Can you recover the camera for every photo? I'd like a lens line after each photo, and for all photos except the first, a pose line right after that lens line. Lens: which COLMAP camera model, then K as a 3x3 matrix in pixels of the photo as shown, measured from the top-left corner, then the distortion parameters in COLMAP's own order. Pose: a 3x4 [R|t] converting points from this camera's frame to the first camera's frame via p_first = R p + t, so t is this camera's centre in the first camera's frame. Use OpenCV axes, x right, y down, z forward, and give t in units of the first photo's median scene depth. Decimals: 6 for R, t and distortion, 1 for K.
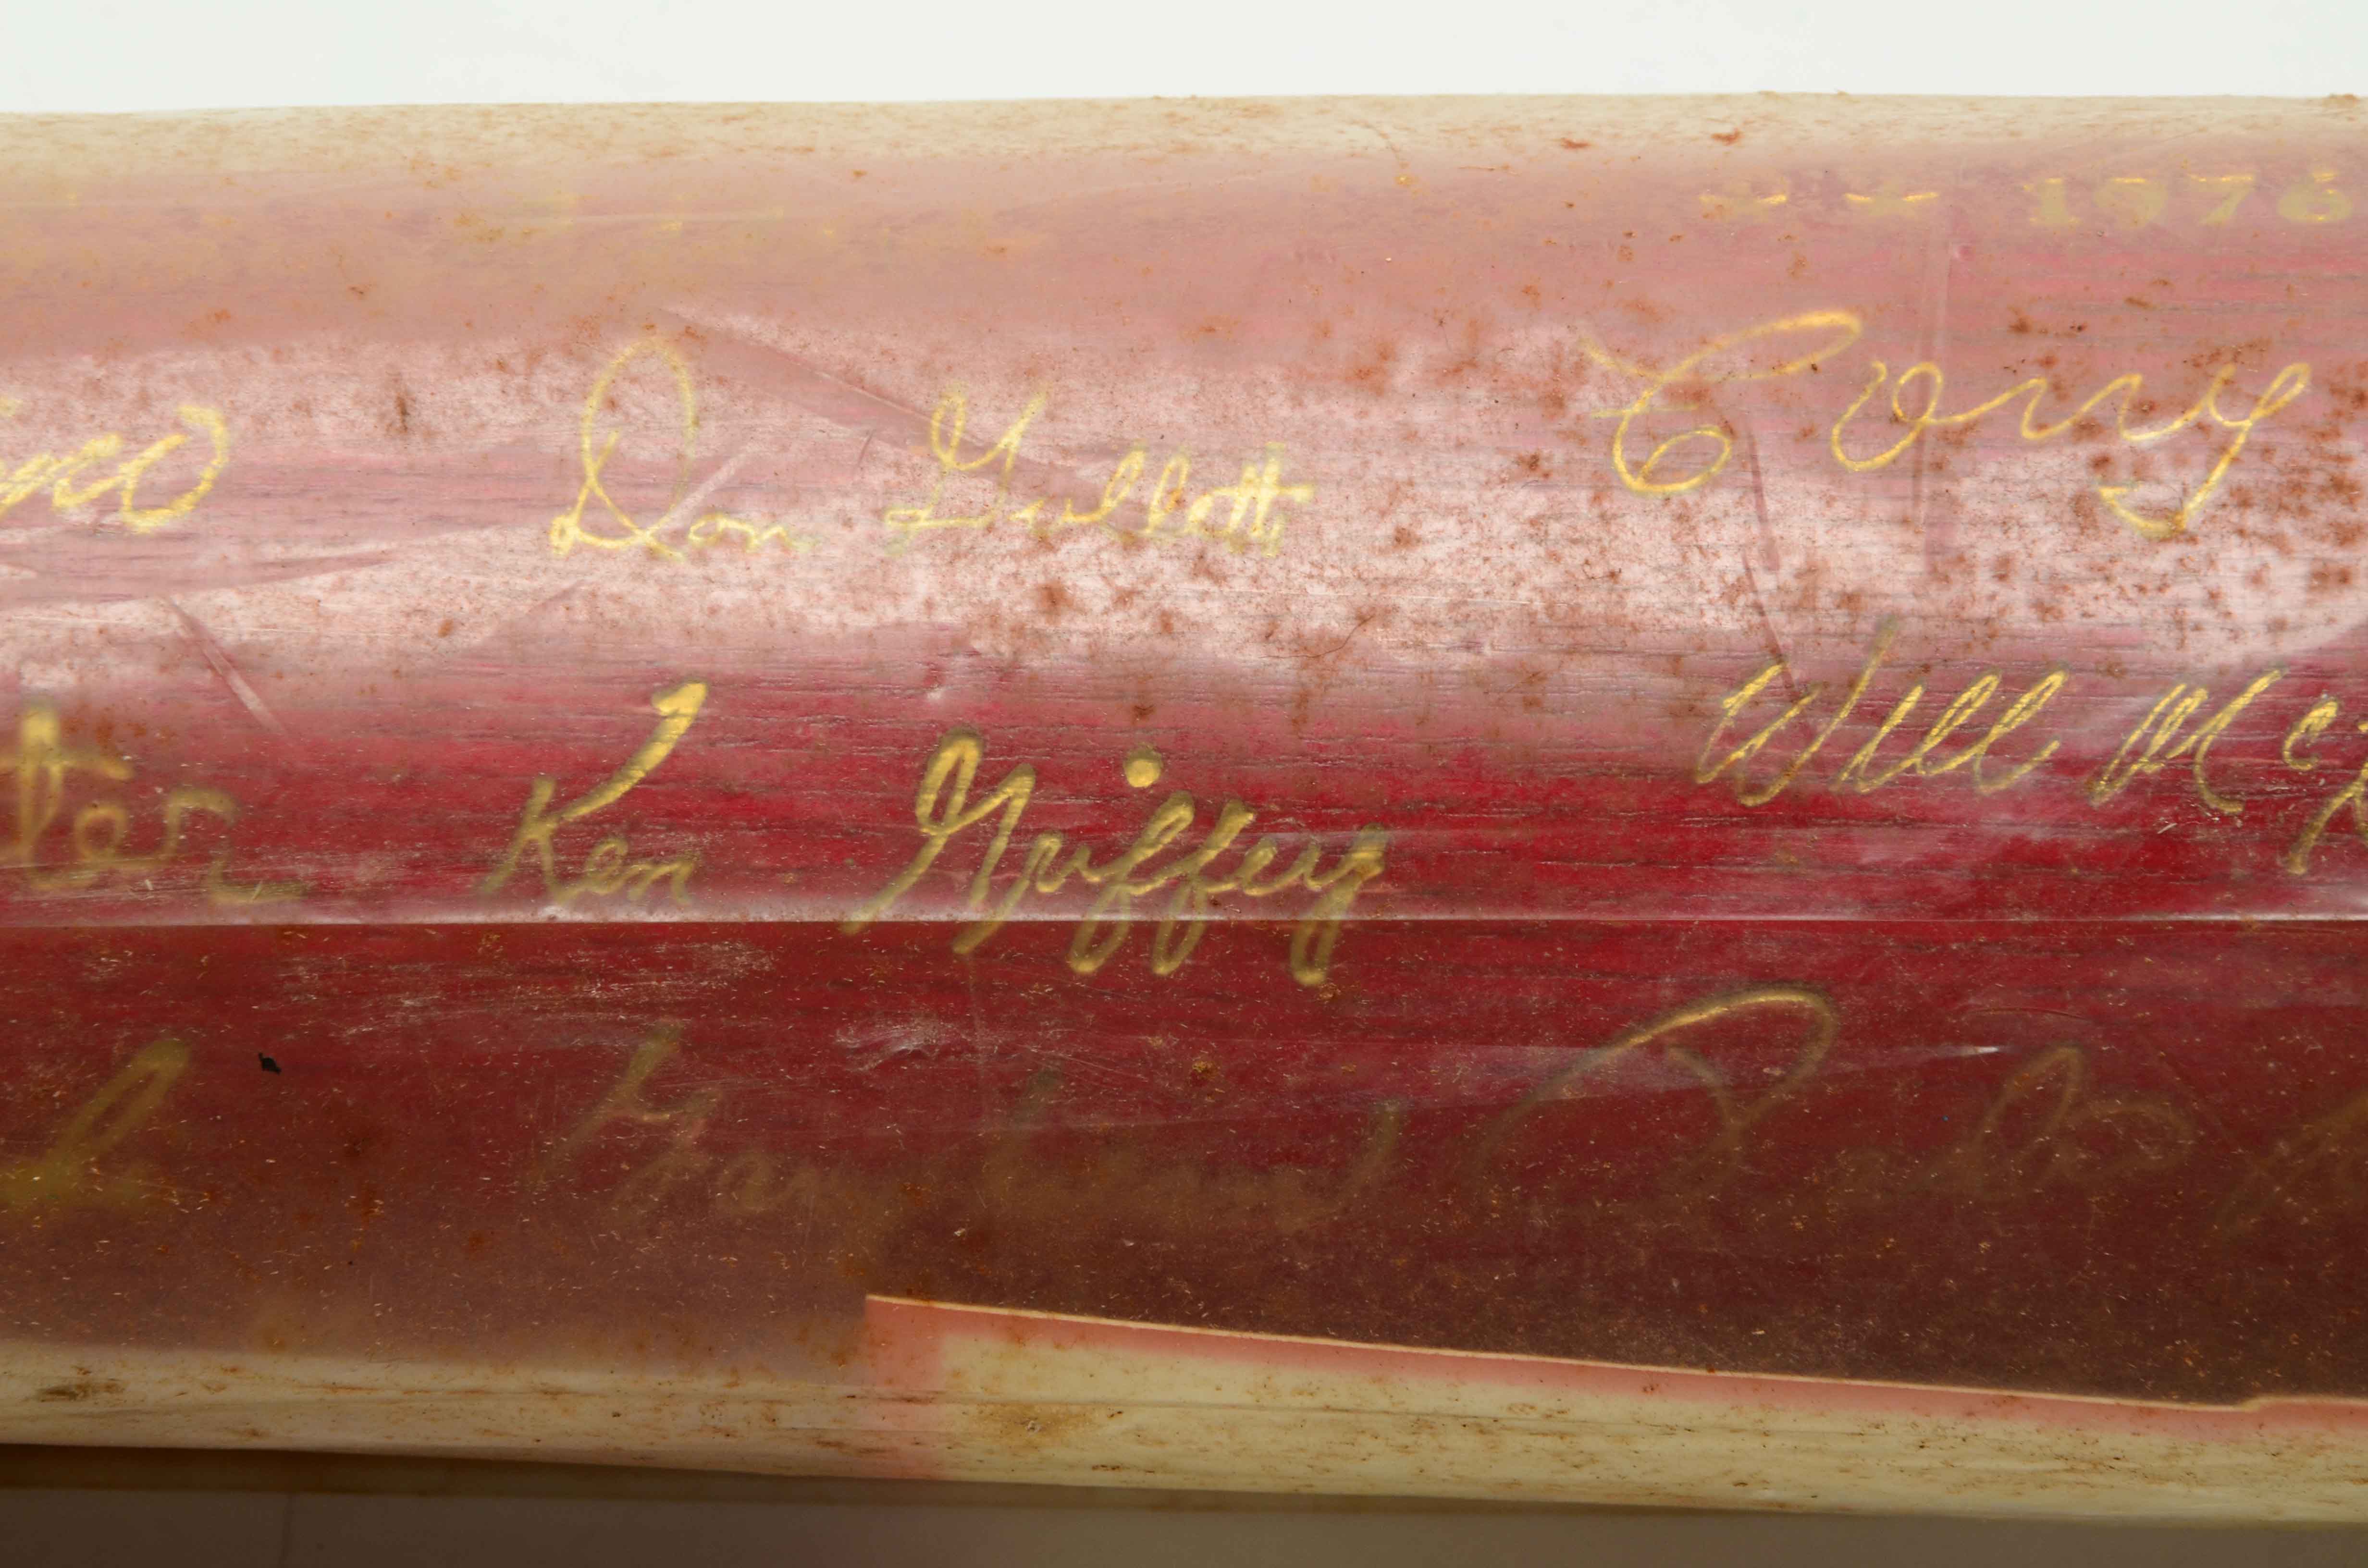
lens RADIAL K [[10669.0, 0, 1172.4], [0, 10669.0, 766.9], [0, 0, 1]] dist [0.712403, 0.000000]
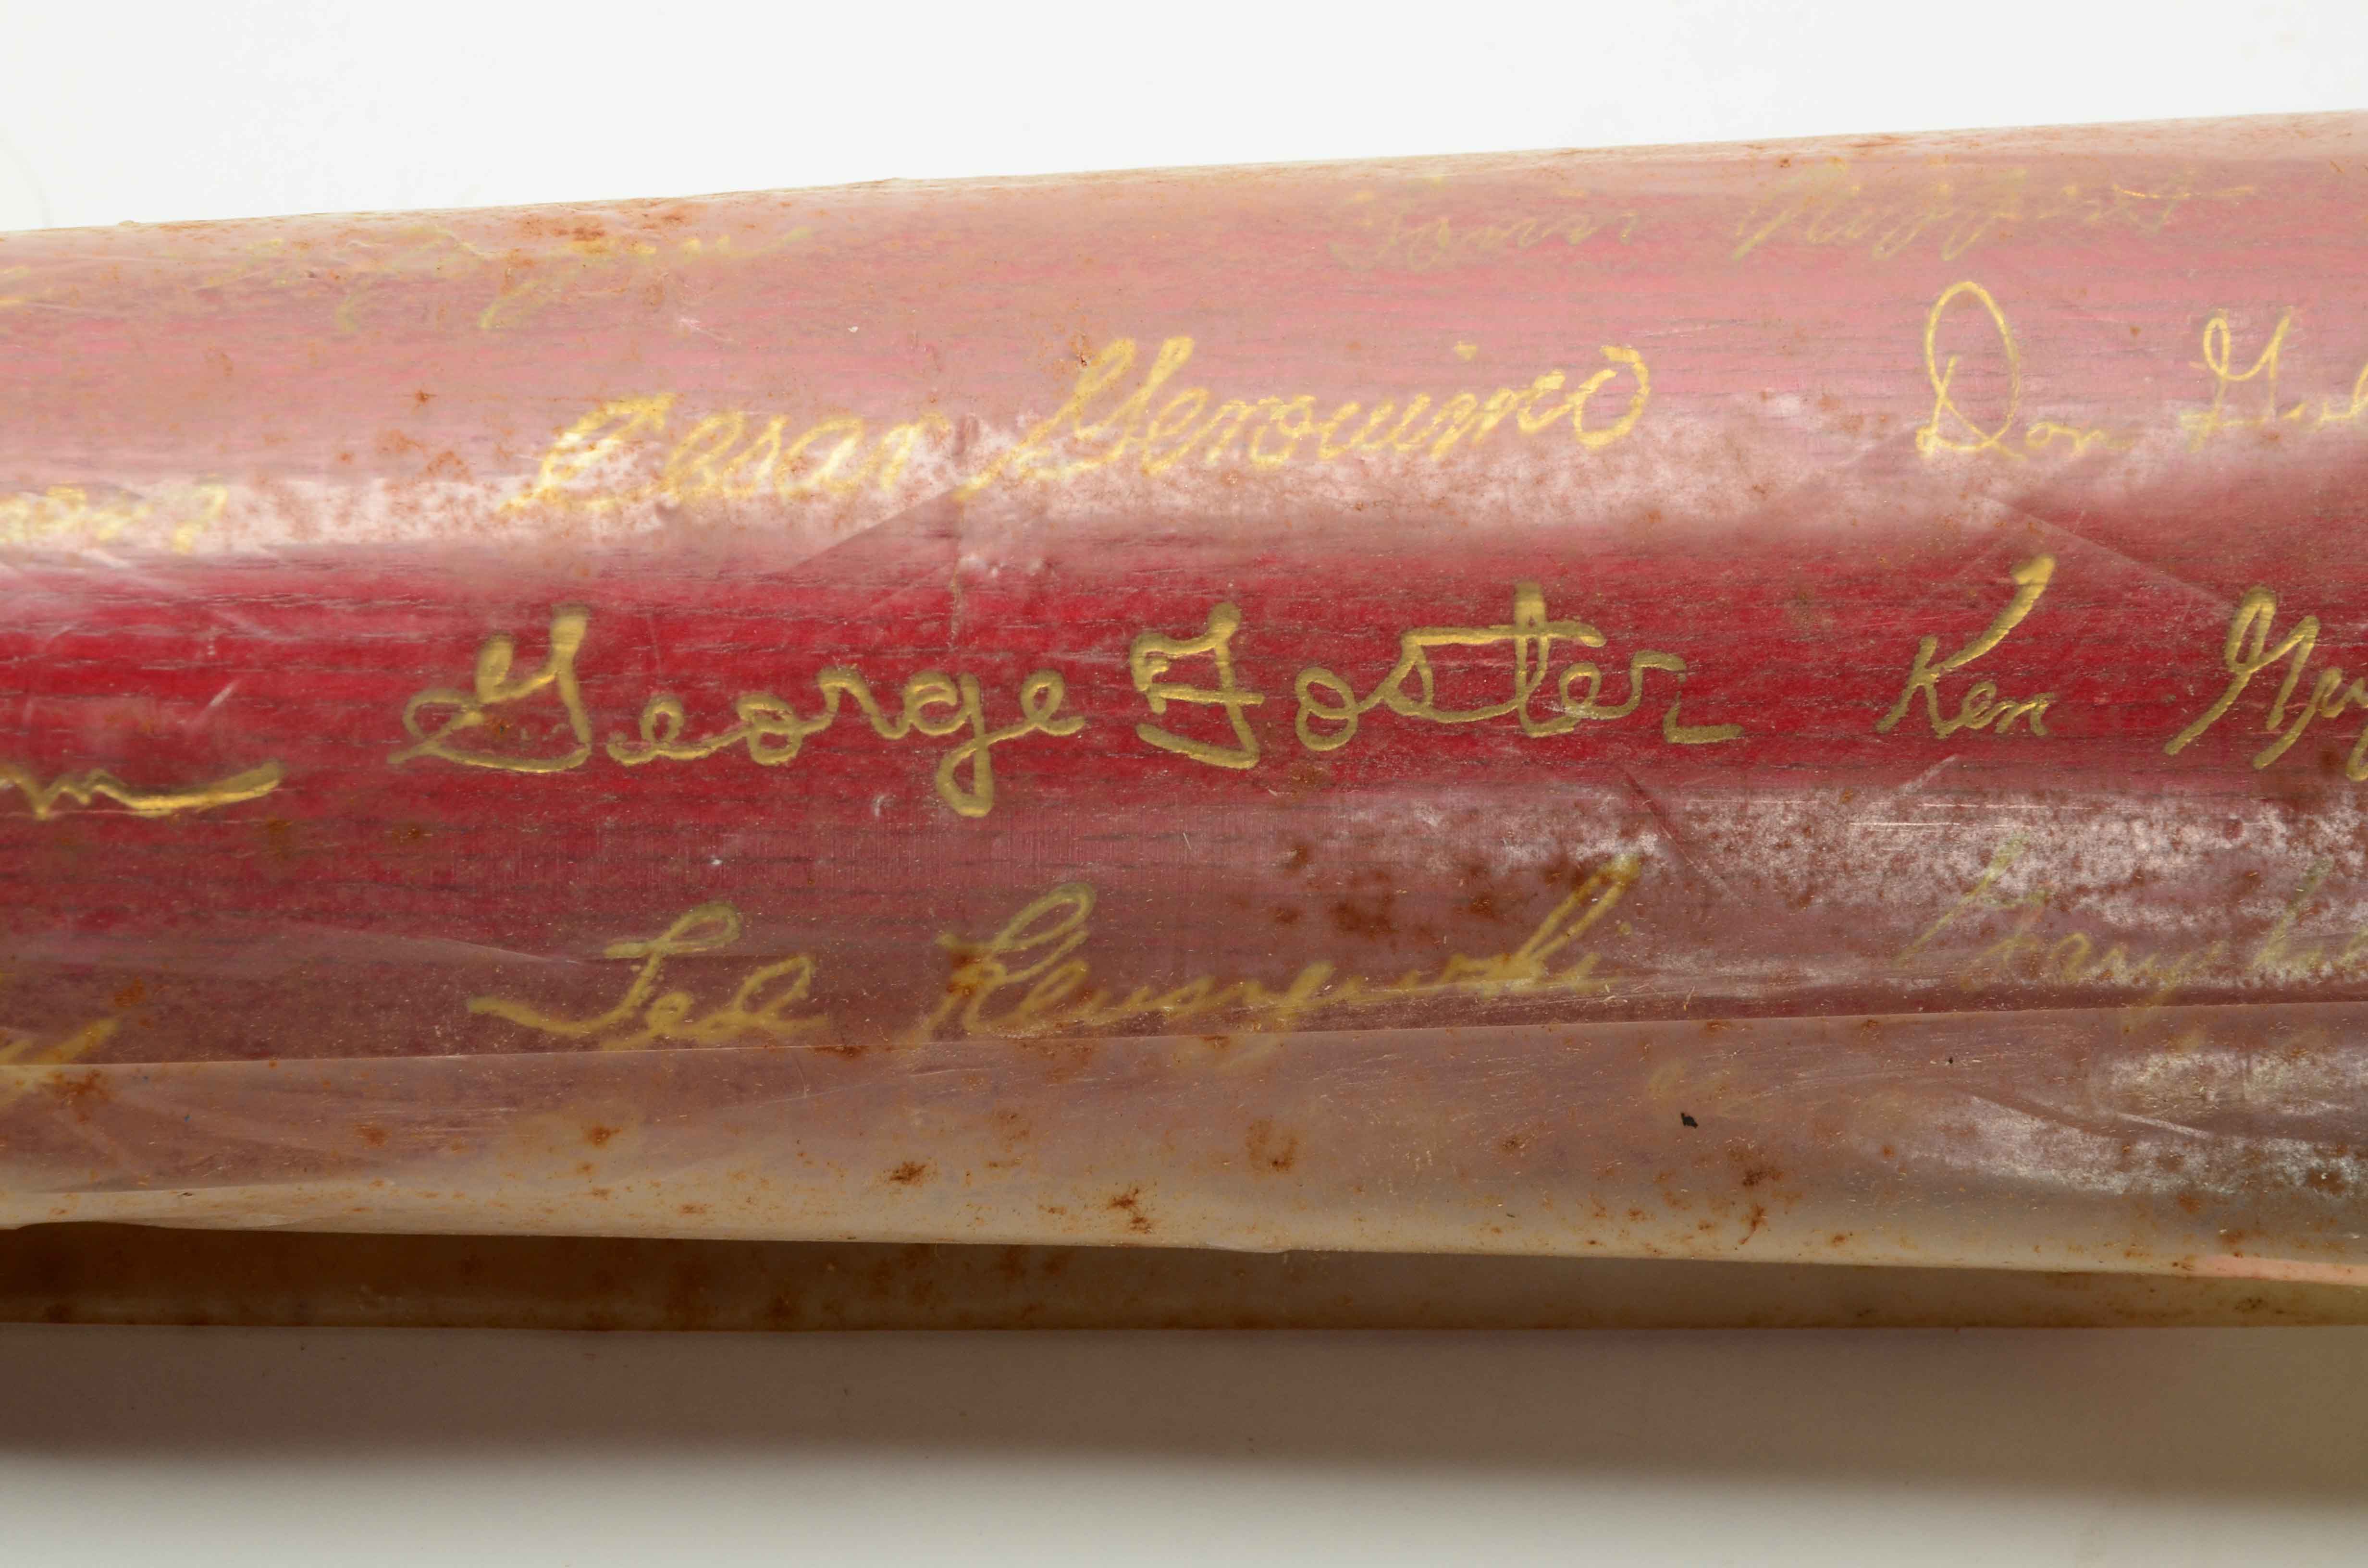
lens RADIAL K [[10669.0, 0, 1195.4], [0, 10669.0, 786.5], [0, 0, 1]] dist [0.712403, 0.000000]
pose [[0.993049, -0.019811, -0.116020, 0.002219], [0.021222, 0.999715, 0.010931, 0.002852], [0.115770, -0.013318, 0.993187, -0.262142]]
